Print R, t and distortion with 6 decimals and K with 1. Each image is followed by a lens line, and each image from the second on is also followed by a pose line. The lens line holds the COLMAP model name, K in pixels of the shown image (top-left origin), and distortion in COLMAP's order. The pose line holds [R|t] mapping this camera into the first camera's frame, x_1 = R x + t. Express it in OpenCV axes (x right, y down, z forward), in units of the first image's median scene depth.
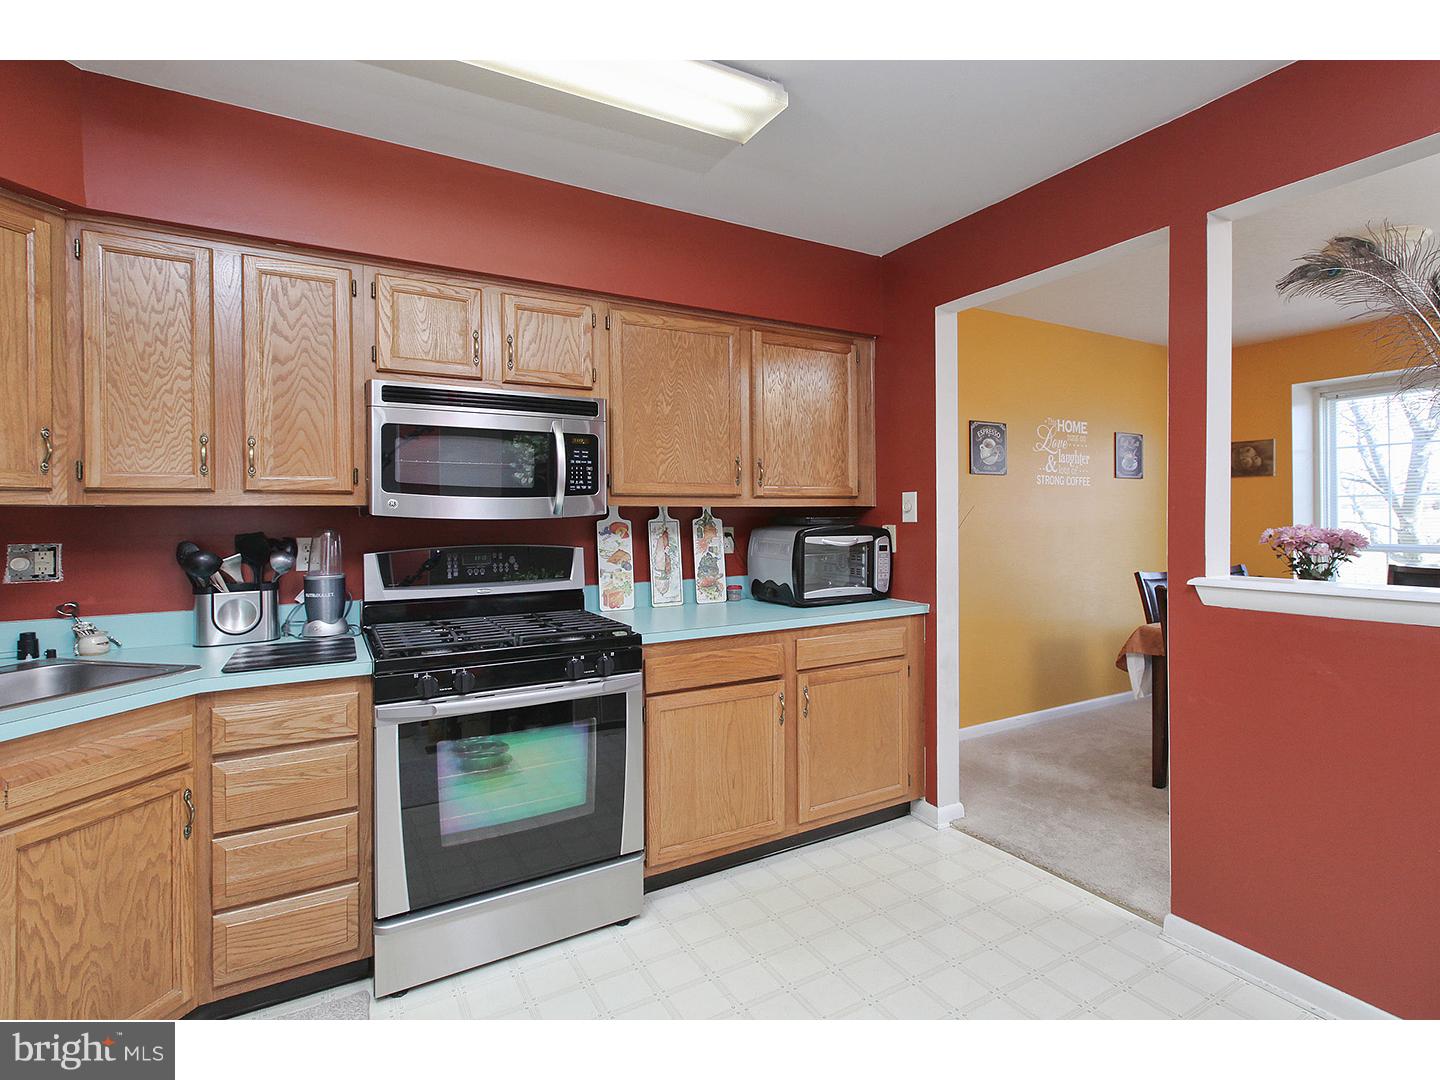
lens RADIAL K [[709.8, 0, 719.2], [0, 709.8, 525.6], [0, 0, 1]] dist [-0.001027, 0.000416]
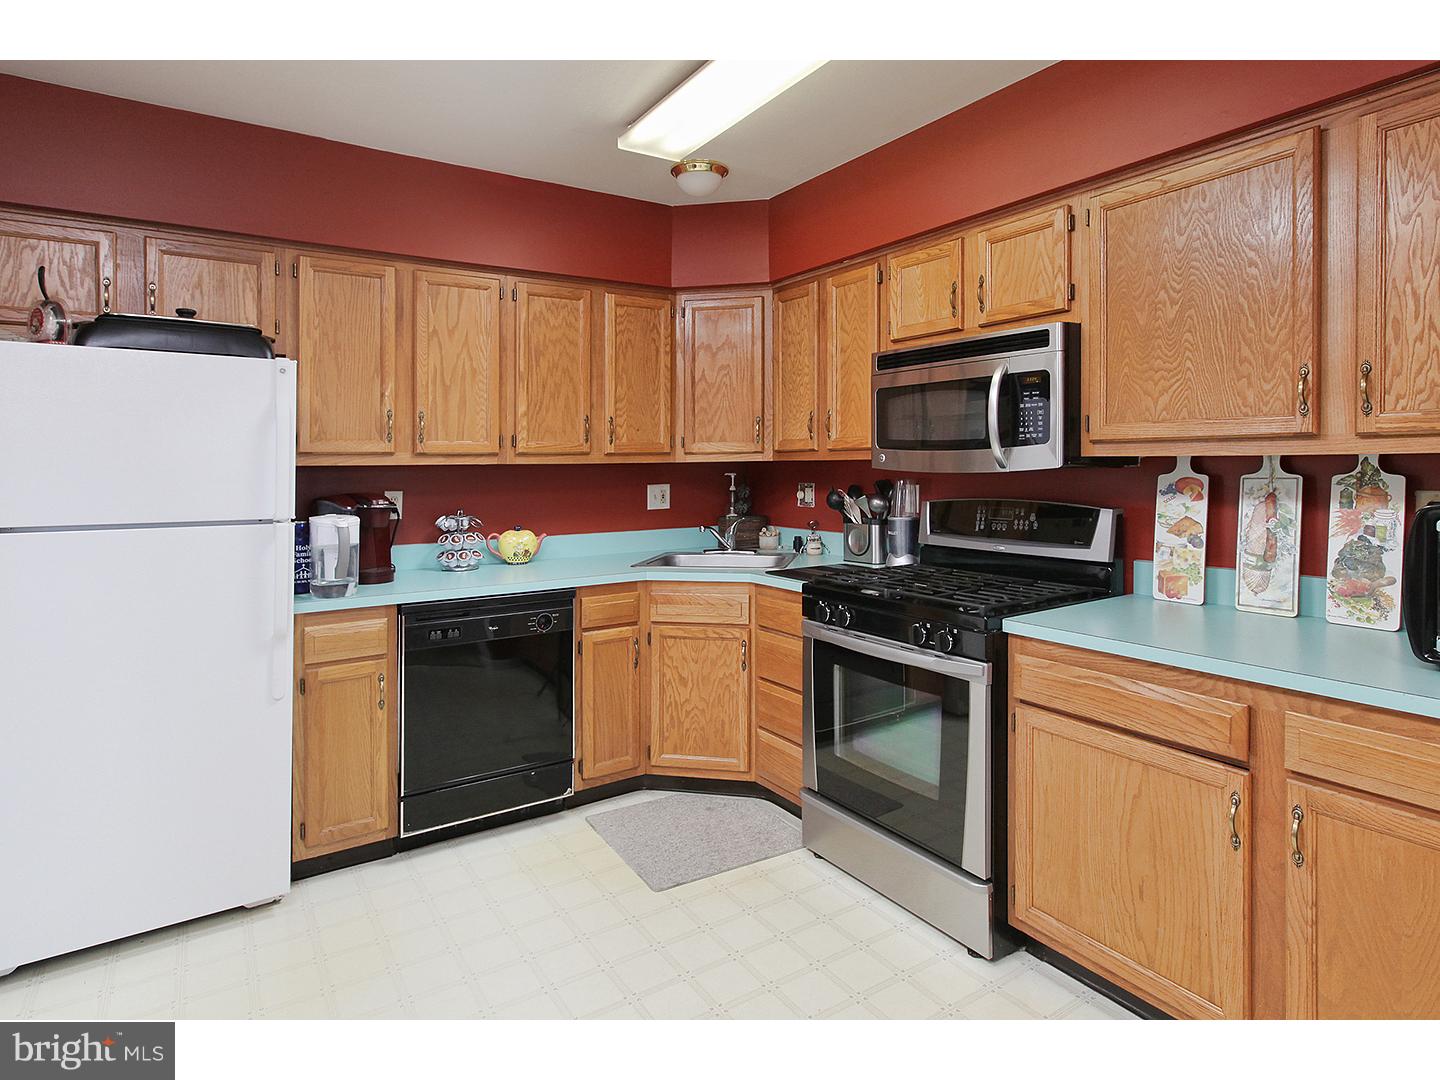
lens RADIAL K [[748.9, 0, 722.2], [0, 748.9, 471.4], [0, 0, 1]] dist [0.001592, 0.000635]
pose [[0.094445, 0.015401, -0.995411, 0.559438], [-0.003983, 0.999878, 0.015092, -0.020490], [0.995522, 0.002540, 0.094495, 0.480474]]
